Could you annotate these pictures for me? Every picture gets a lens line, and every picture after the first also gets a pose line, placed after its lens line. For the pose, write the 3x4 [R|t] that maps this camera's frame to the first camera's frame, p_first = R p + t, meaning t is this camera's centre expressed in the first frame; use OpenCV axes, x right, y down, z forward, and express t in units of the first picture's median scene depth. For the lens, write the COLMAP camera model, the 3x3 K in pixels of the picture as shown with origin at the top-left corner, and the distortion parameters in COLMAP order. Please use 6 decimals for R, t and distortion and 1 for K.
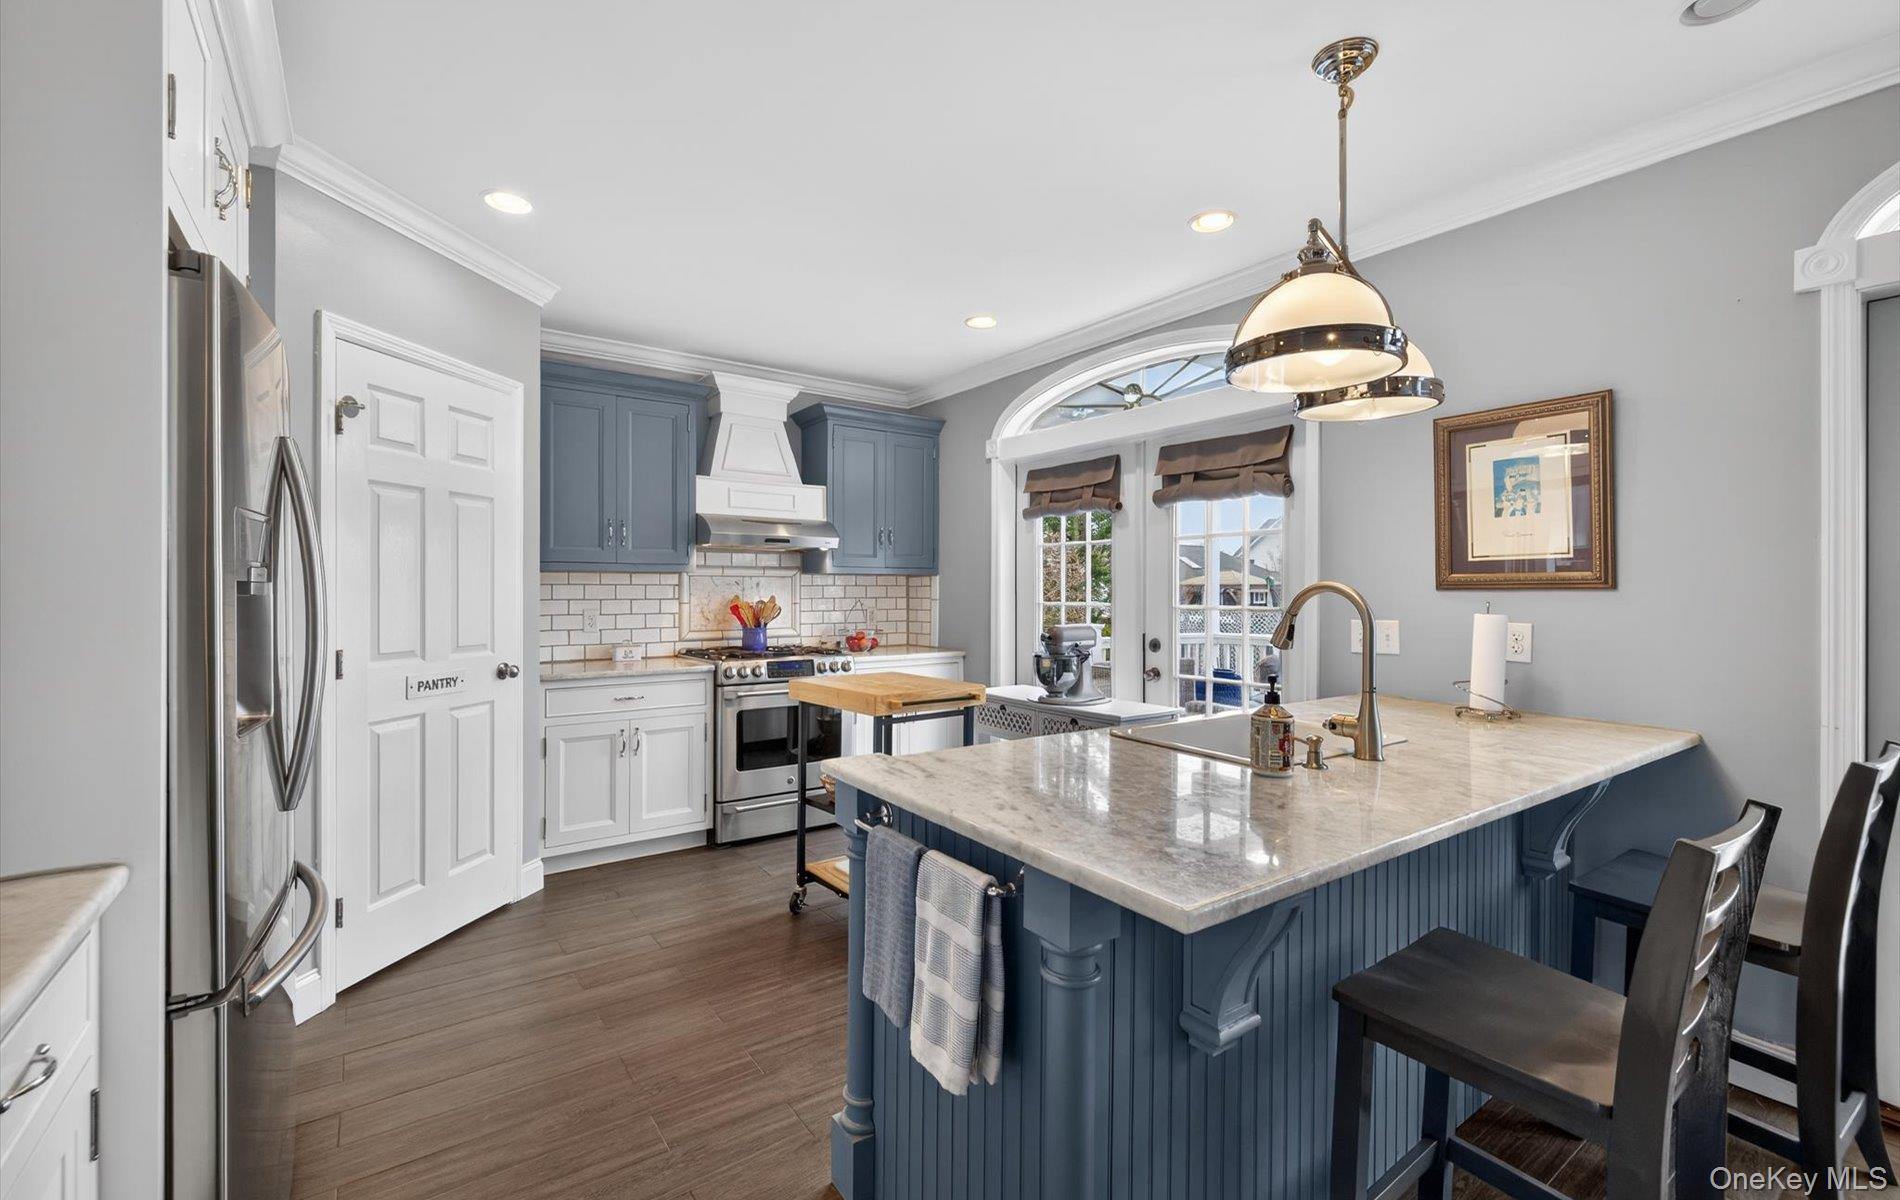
lens RADIAL K [[802.3, 0, 941.0], [0, 802.3, 588.6], [0, 0, 1]] dist [0.004966, -0.001111]
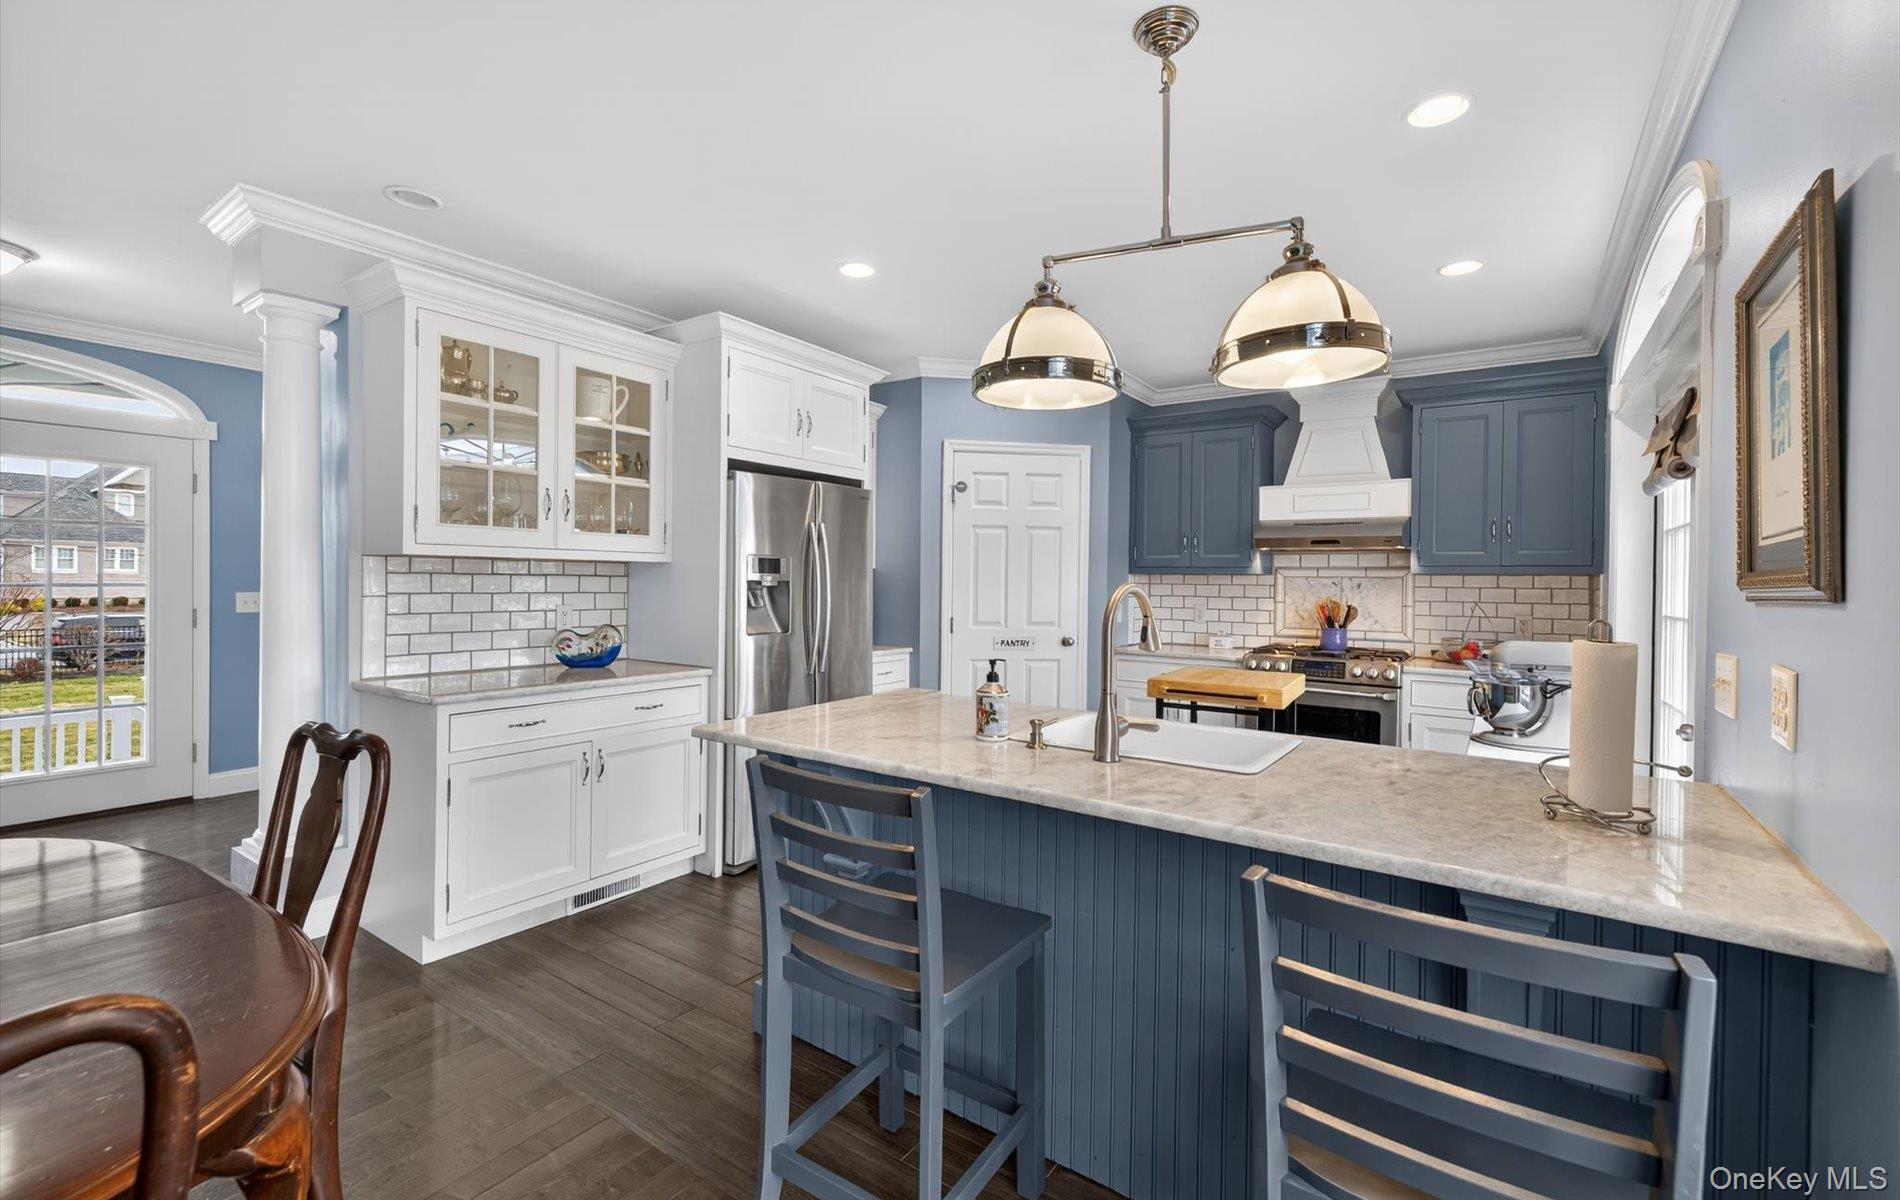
lens RADIAL K [[802.3, 0, 945.0], [0, 802.3, 585.6], [0, 0, 1]] dist [0.004966, -0.001111]
pose [[0.337412, 0.006533, -0.941334, 0.665016], [-0.011165, 0.999933, 0.002938, -0.002517], [0.941291, 0.009518, 0.337463, 0.230580]]
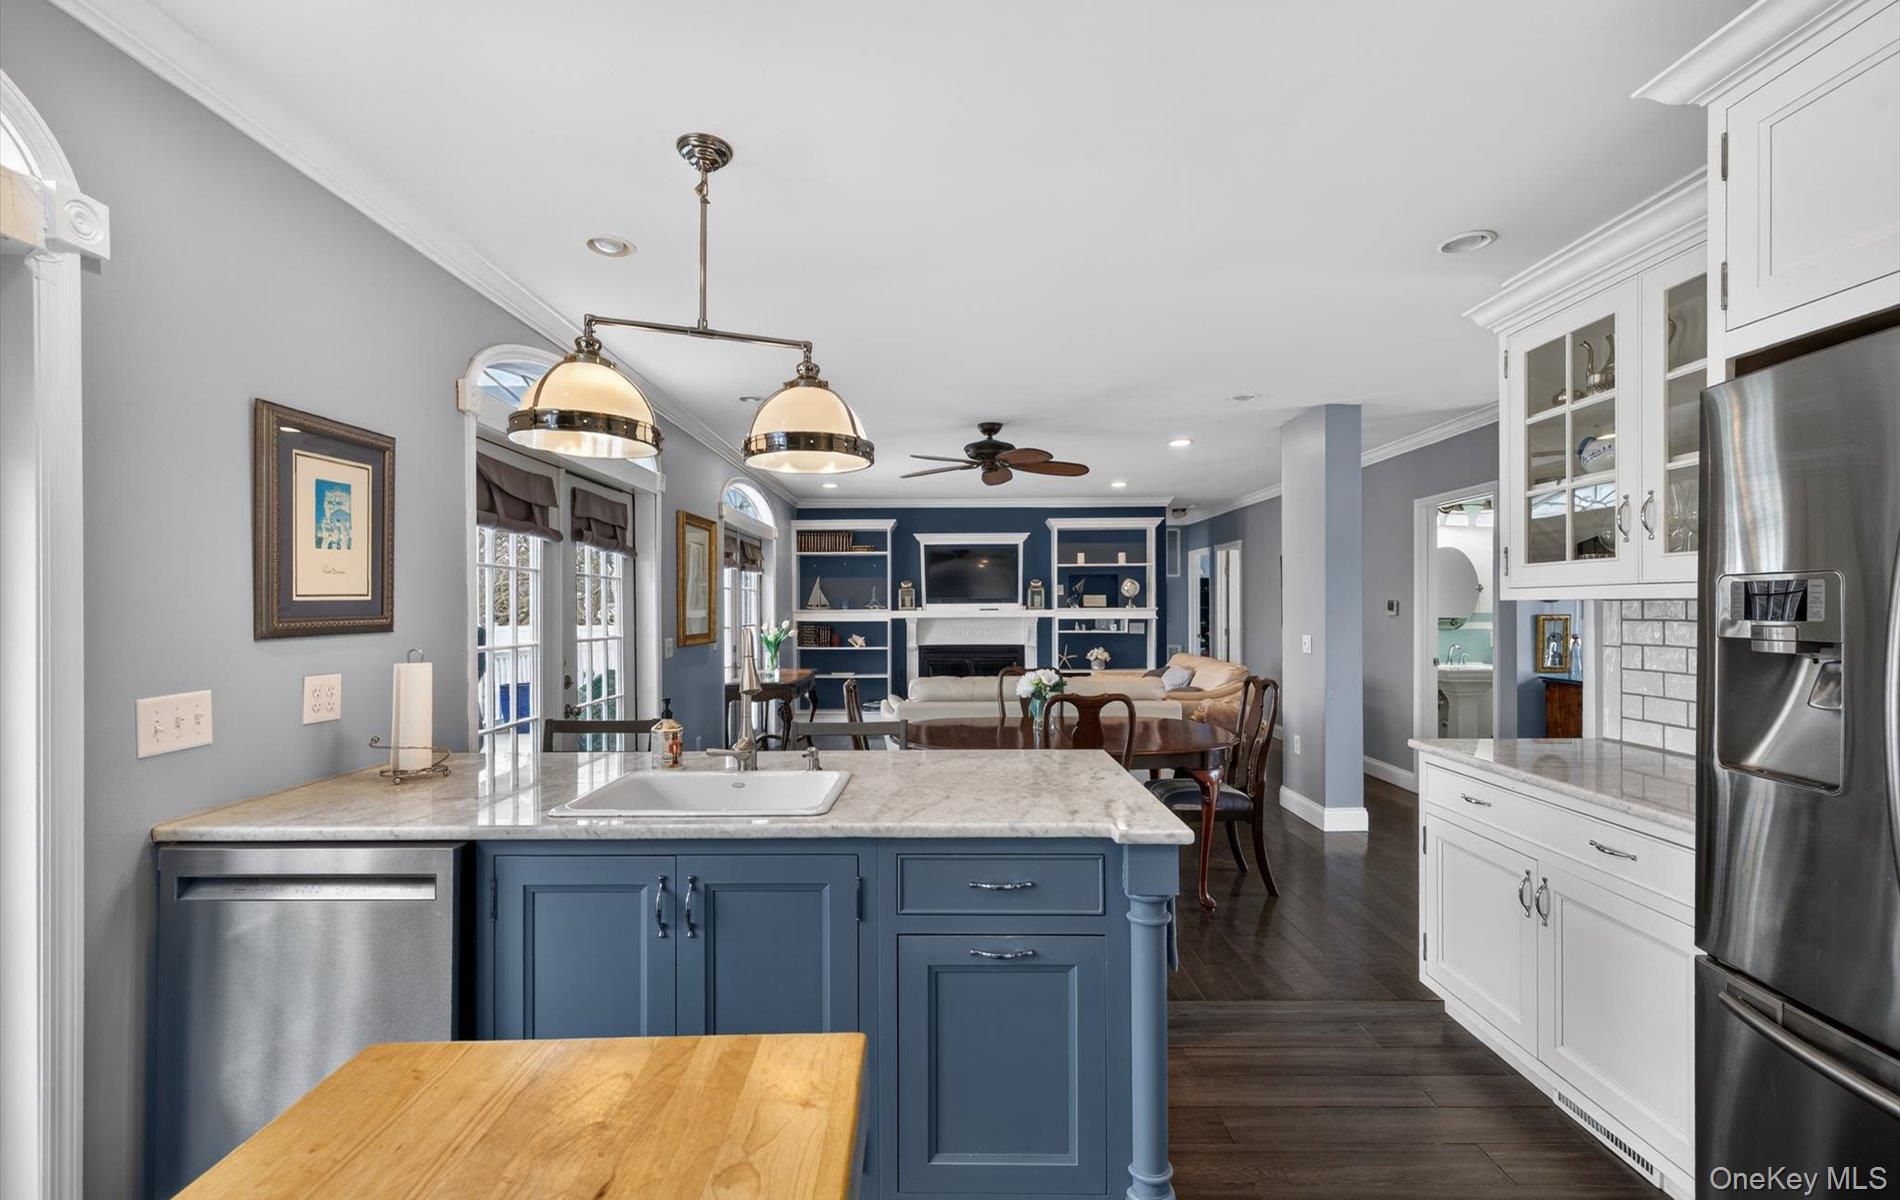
lens RADIAL K [[802.3, 0, 938.4], [0, 802.3, 609.4], [0, 0, 1]] dist [0.004966, -0.001111]
pose [[-0.805235, -0.000191, 0.592956, -0.198315], [0.002555, 0.999990, 0.003792, -0.019260], [-0.592950, 0.004568, -0.805226, 0.869399]]
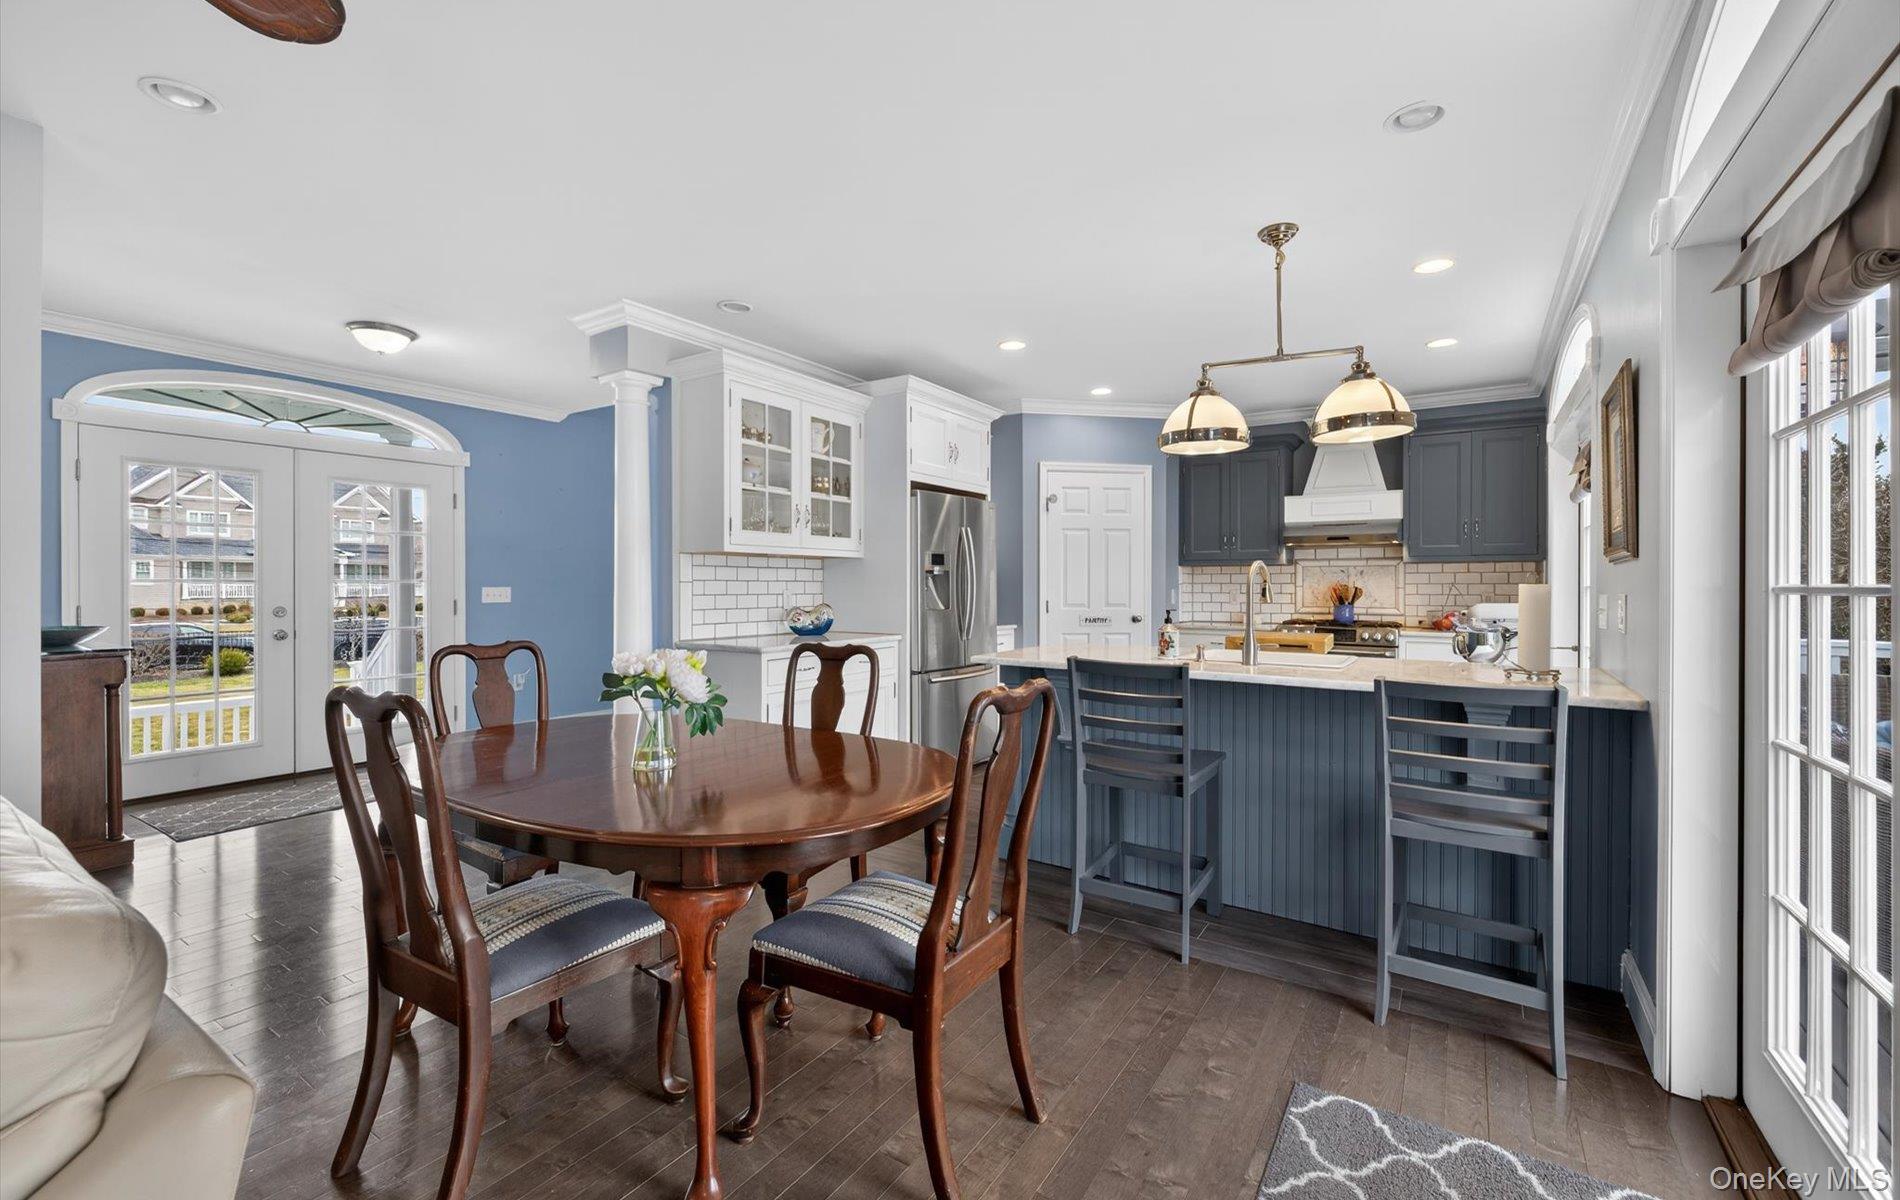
lens RADIAL K [[802.3, 0, 933.0], [0, 802.3, 588.8], [0, 0, 1]] dist [0.004966, -0.001111]
pose [[0.359414, -0.000423, -0.933178, 0.897734], [0.000205, 1.000000, -0.000374, 0.026725], [0.933178, -0.000057, 0.359414, -0.119297]]
